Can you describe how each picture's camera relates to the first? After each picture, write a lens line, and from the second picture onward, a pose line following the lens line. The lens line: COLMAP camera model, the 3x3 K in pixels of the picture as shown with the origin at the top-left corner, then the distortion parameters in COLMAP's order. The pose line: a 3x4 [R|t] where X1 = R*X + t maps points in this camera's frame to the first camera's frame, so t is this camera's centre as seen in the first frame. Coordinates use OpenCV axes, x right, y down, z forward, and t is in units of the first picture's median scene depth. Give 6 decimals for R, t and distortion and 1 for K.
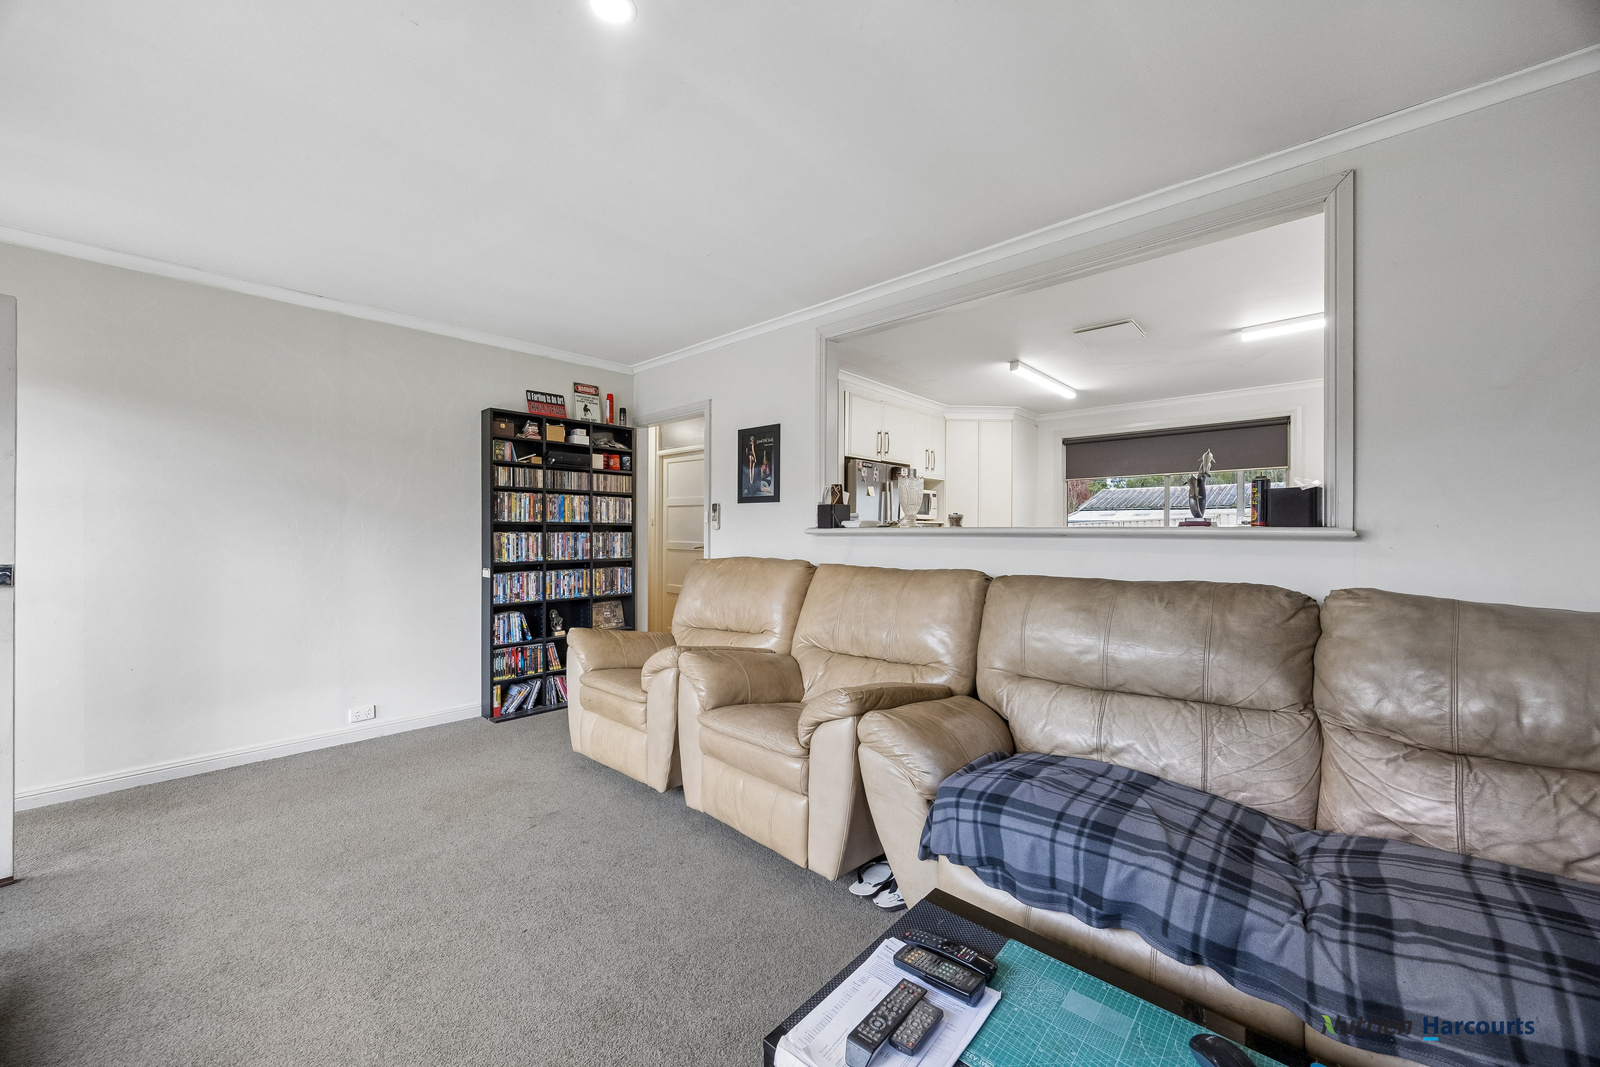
lens RADIAL K [[596.5, 0, 793.4], [0, 596.5, 523.8], [0, 0, 1]] dist [-0.009253, -0.000136]
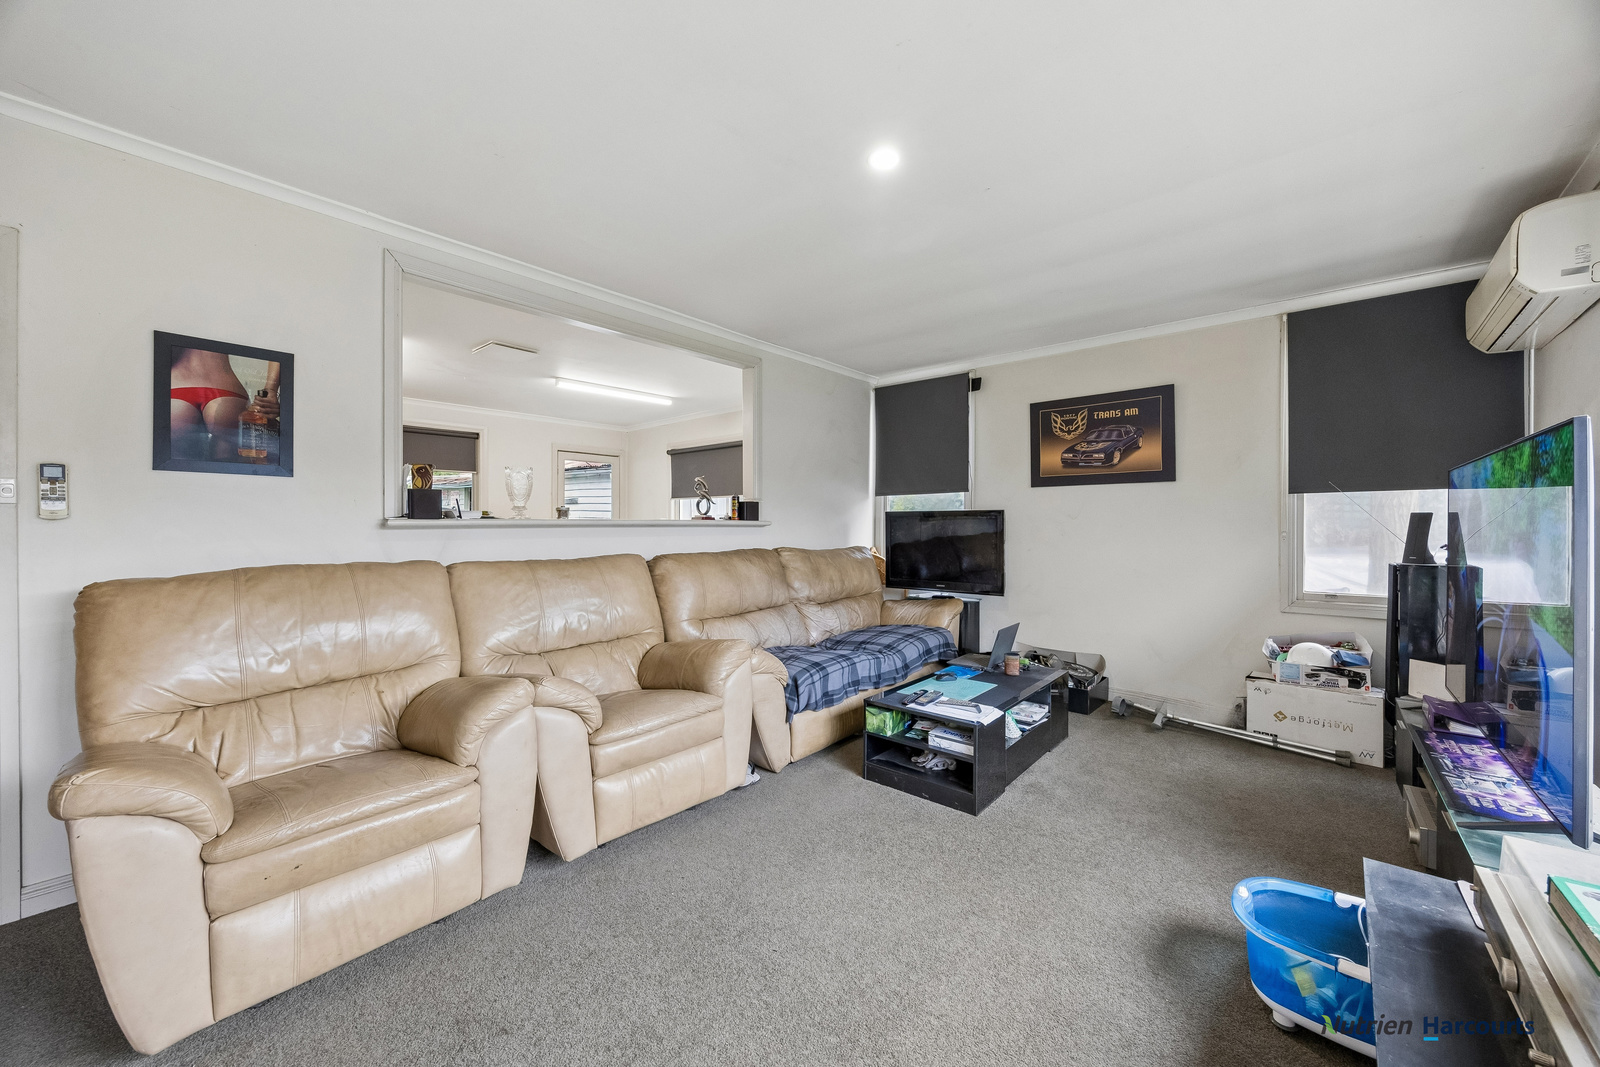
lens RADIAL K [[596.5, 0, 793.4], [0, 596.5, 523.8], [0, 0, 1]] dist [-0.009253, -0.000136]
pose [[-0.022993, -0.000987, 0.999735, -0.946499], [-0.015206, 0.999884, 0.000638, 0.009168], [-0.999620, -0.015187, -0.023005, 0.686250]]
